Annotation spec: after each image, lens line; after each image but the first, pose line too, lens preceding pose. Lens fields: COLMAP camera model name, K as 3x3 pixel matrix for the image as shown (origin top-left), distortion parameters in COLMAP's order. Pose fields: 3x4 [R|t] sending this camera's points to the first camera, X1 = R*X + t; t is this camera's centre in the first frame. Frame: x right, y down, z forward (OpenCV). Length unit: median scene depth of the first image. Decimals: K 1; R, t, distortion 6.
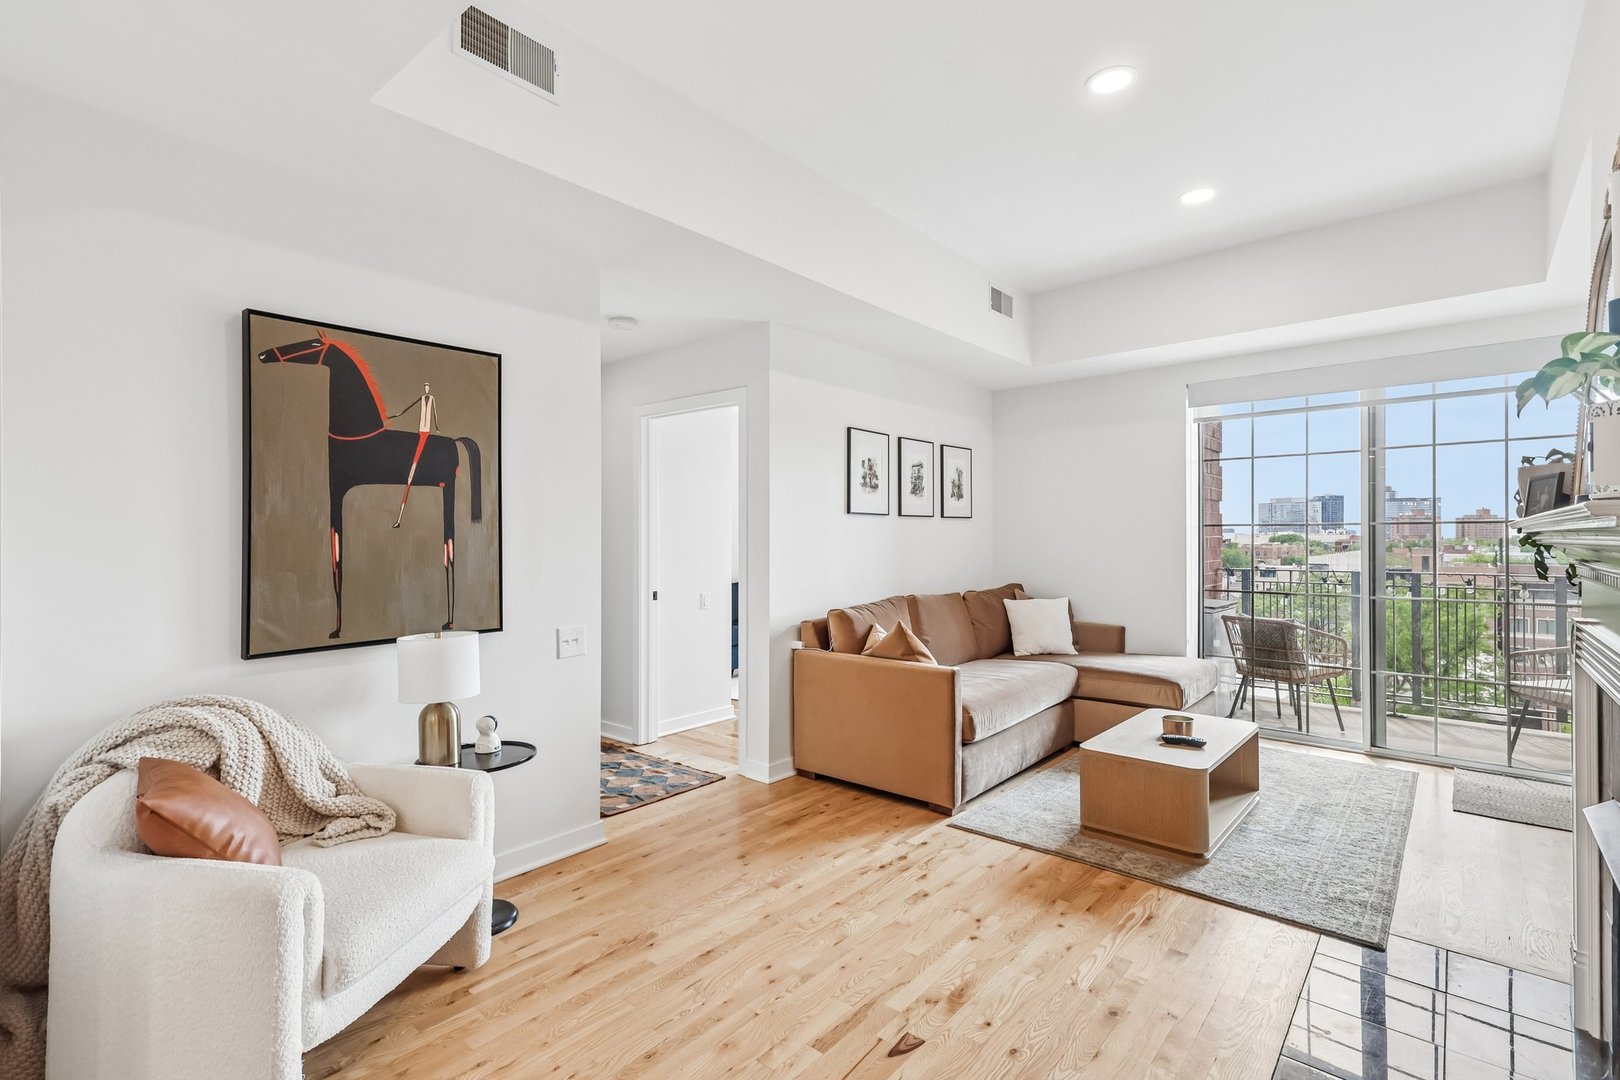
lens RADIAL K [[756.8, 0, 804.8], [0, 756.8, 541.0], [0, 0, 1]] dist [0.010959, 0.001273]
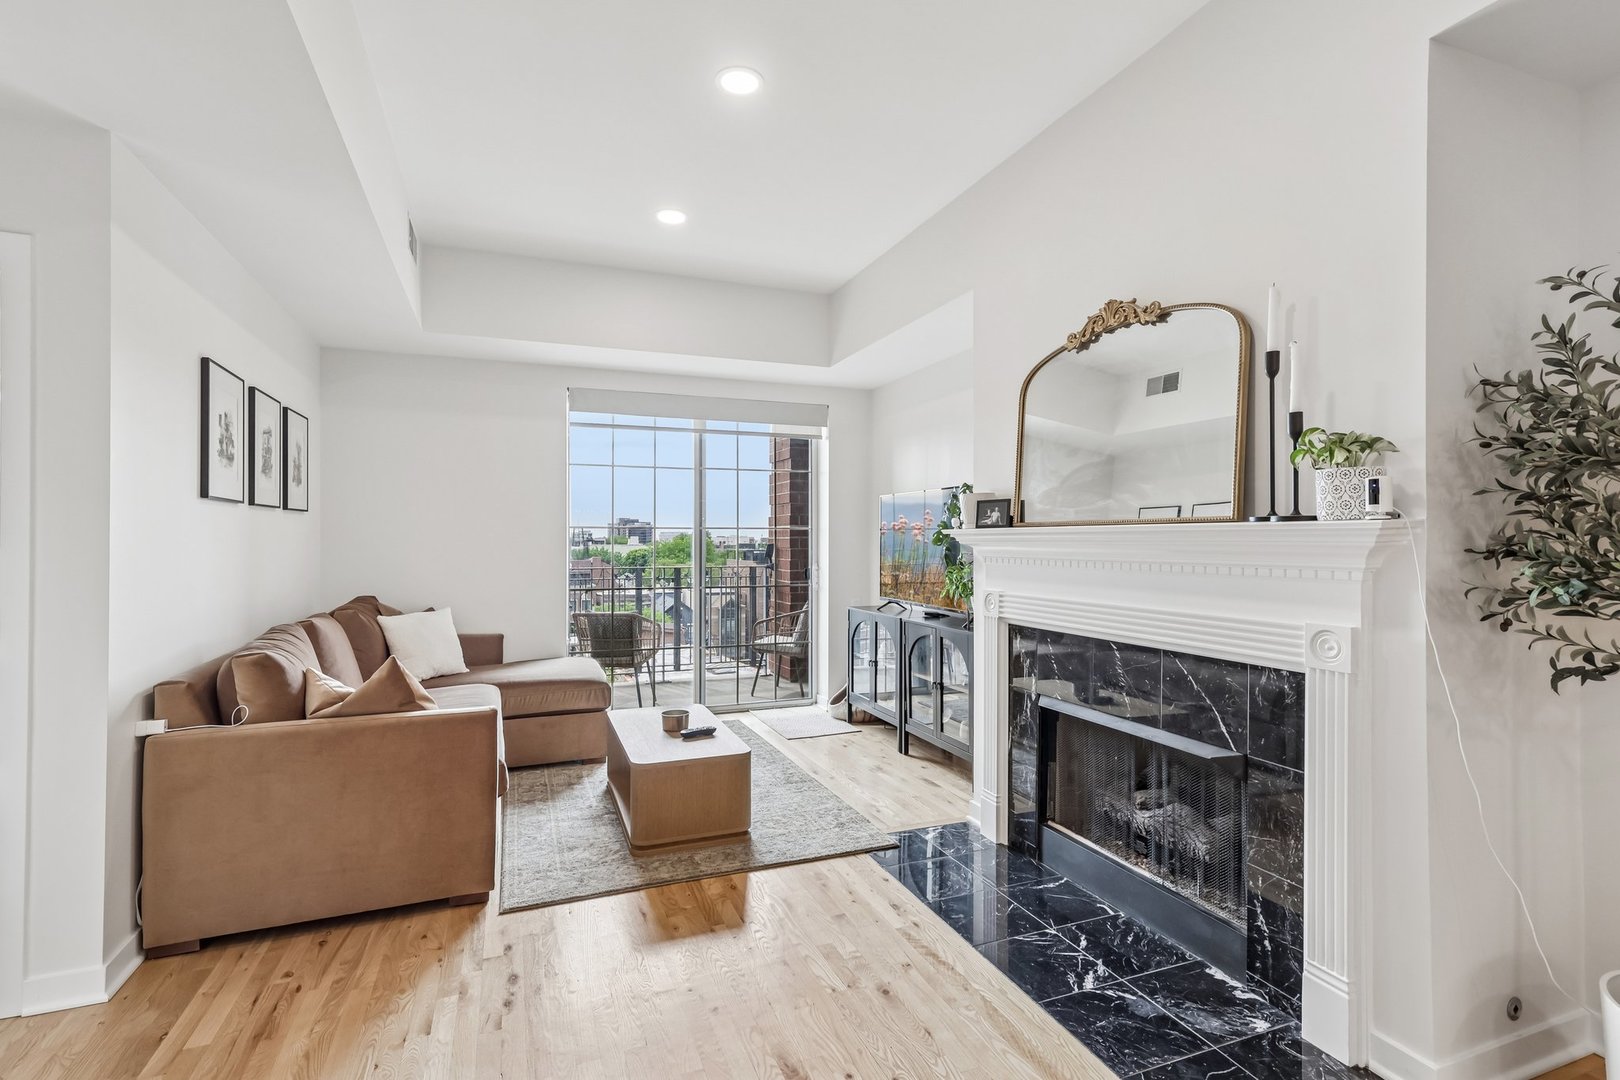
lens RADIAL K [[747.9, 0, 810.0], [0, 747.9, 540.0], [0, 0, 1]] dist [0.009099, 0.000435]
pose [[0.459778, 0.002689, 0.888030, -0.323980], [0.000463, 0.999995, -0.003267, 0.000244], [-0.888034, 0.001913, 0.459774, 0.354164]]
